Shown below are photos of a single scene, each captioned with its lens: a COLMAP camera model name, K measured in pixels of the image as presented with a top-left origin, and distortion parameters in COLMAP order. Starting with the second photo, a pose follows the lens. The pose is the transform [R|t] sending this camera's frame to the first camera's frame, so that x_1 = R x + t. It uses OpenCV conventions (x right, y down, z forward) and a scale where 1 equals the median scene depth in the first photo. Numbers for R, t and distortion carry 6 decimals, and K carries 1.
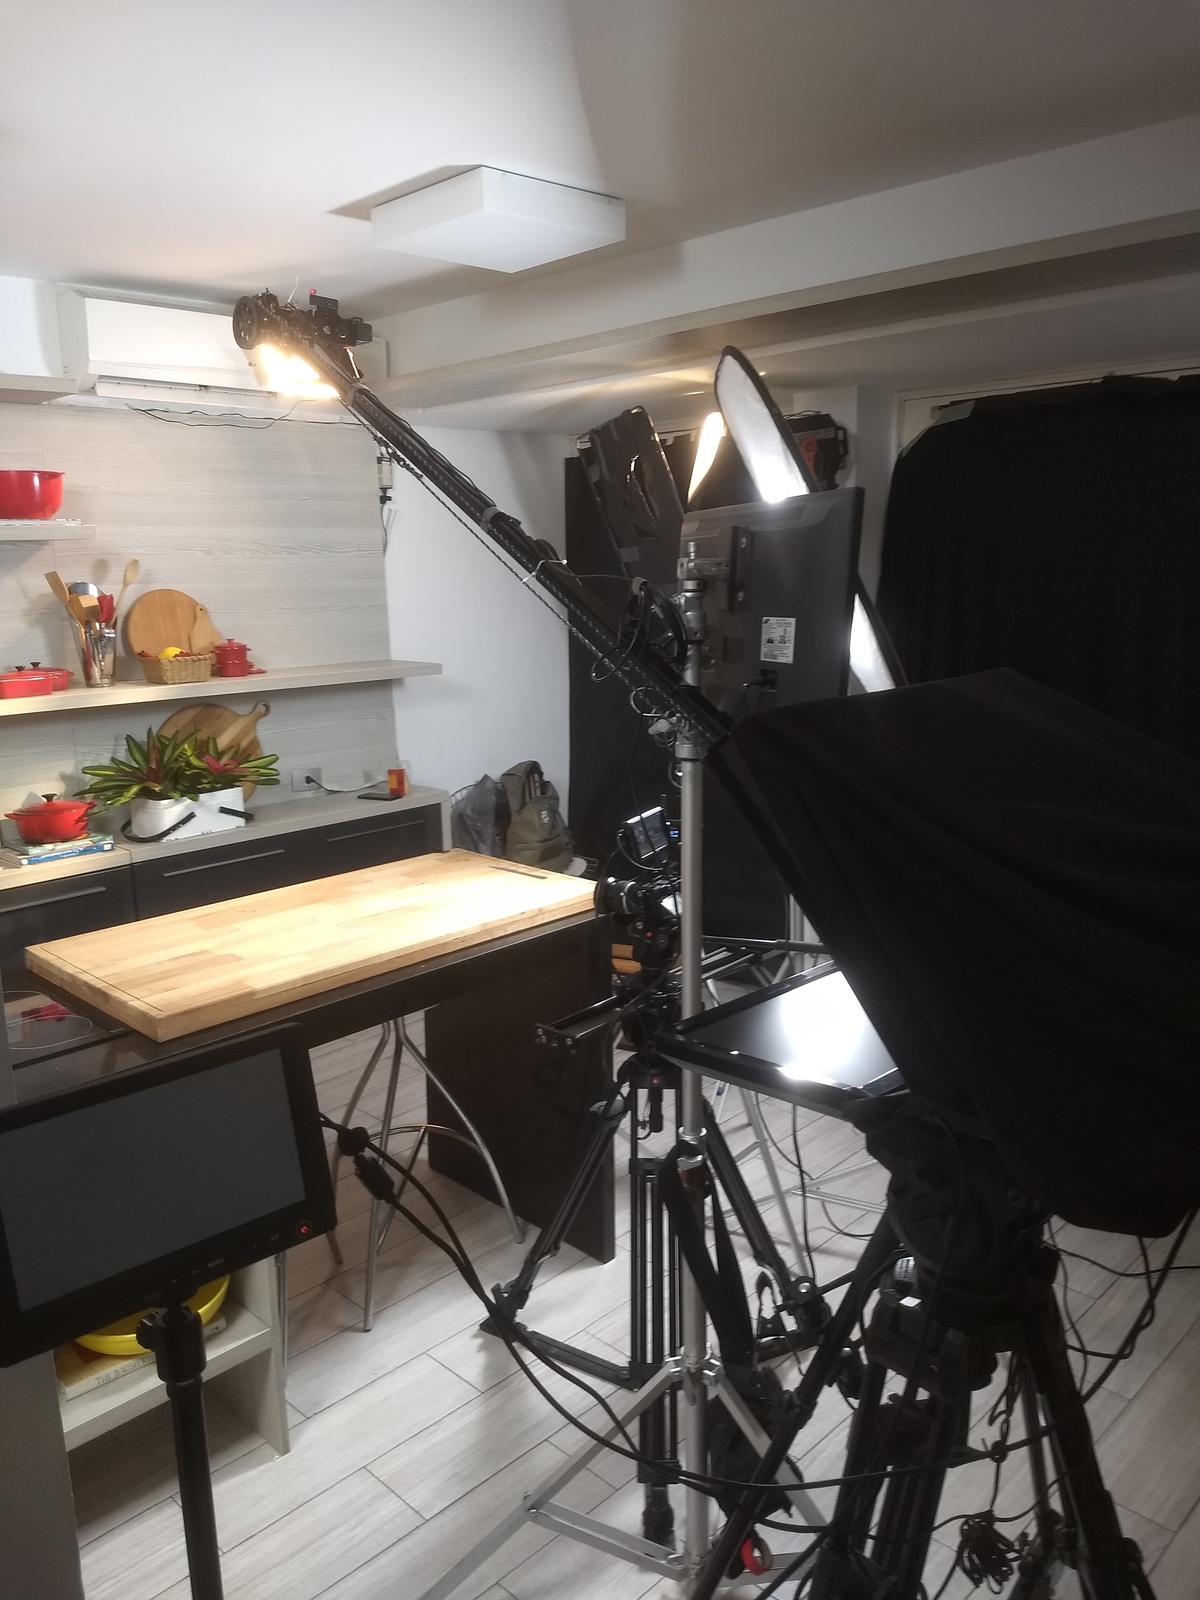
lens RADIAL K [[1212.0, 0, 605.9], [0, 1212.0, 801.3], [0, 0, 1]] dist [0.022233, -0.029137]
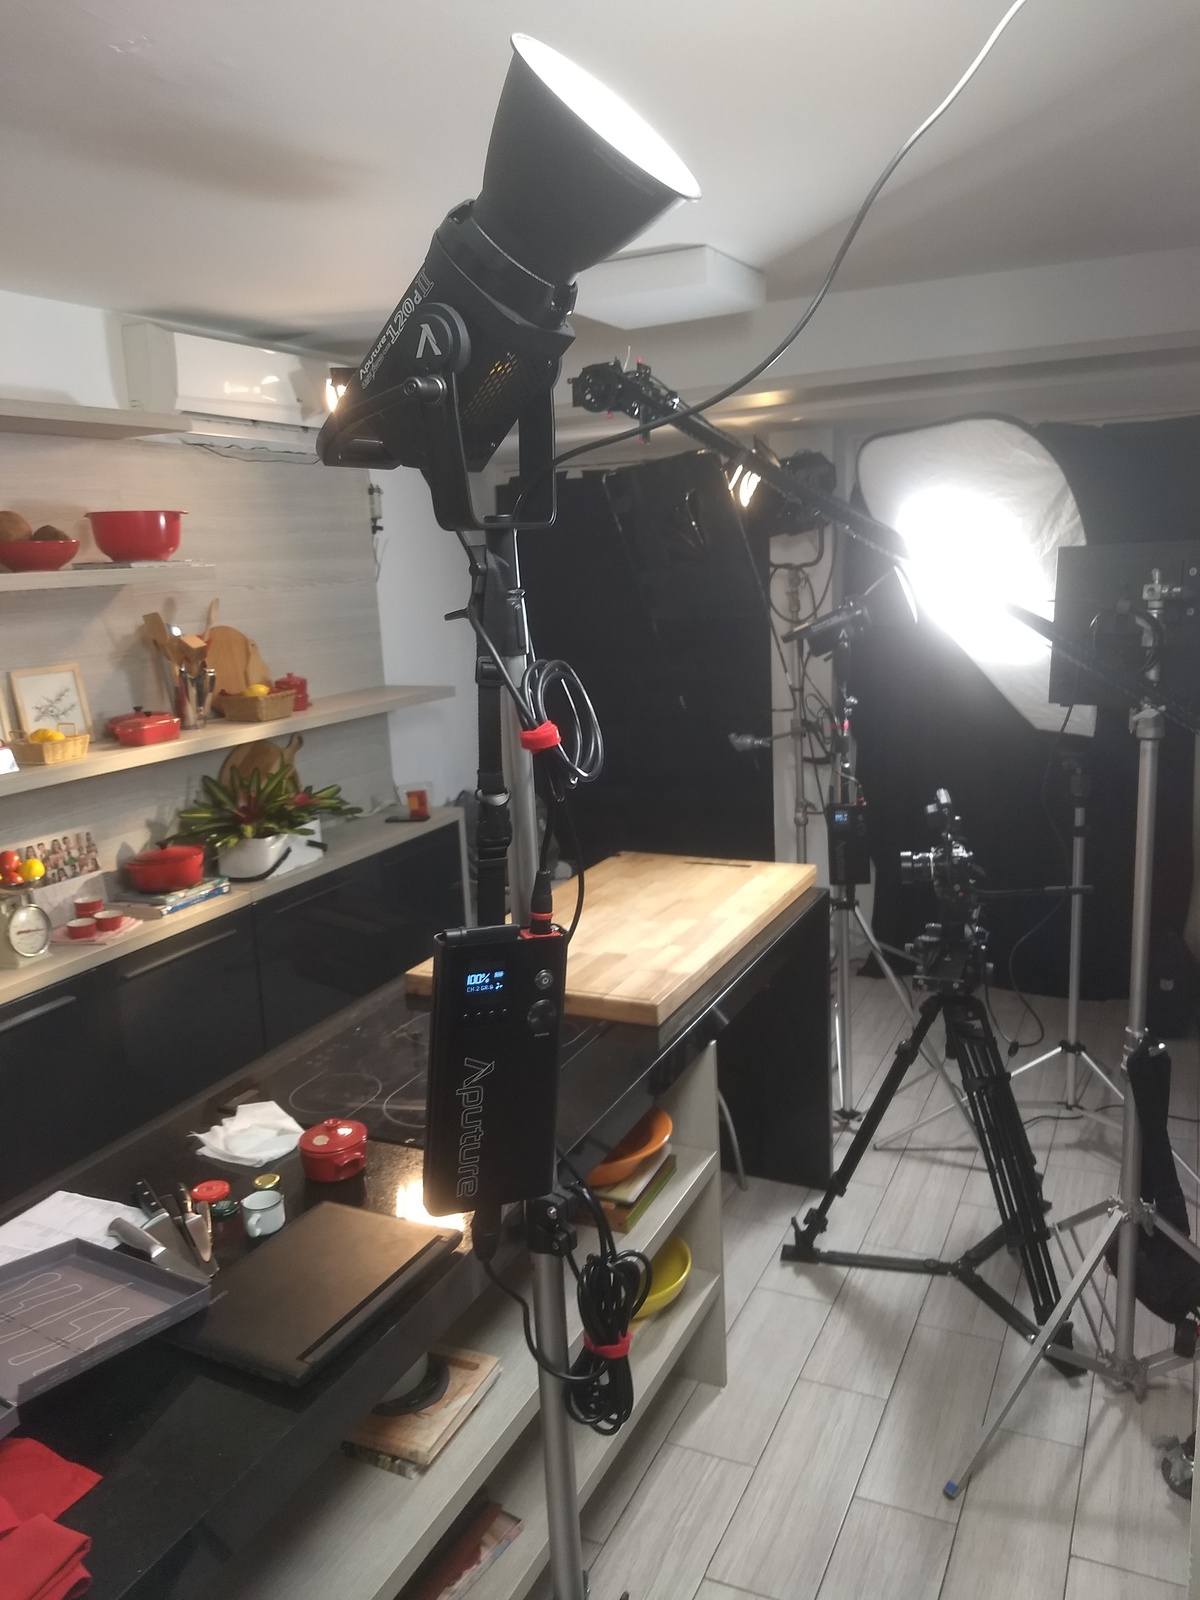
lens RADIAL K [[1212.0, 0, 597.5], [0, 1212.0, 801.3], [0, 0, 1]] dist [0.022233, -0.029137]
pose [[0.946256, -0.086286, 0.311694, -0.413910], [0.088871, 0.996026, 0.005932, -0.012381], [-0.310967, 0.022087, 0.950164, -0.027206]]
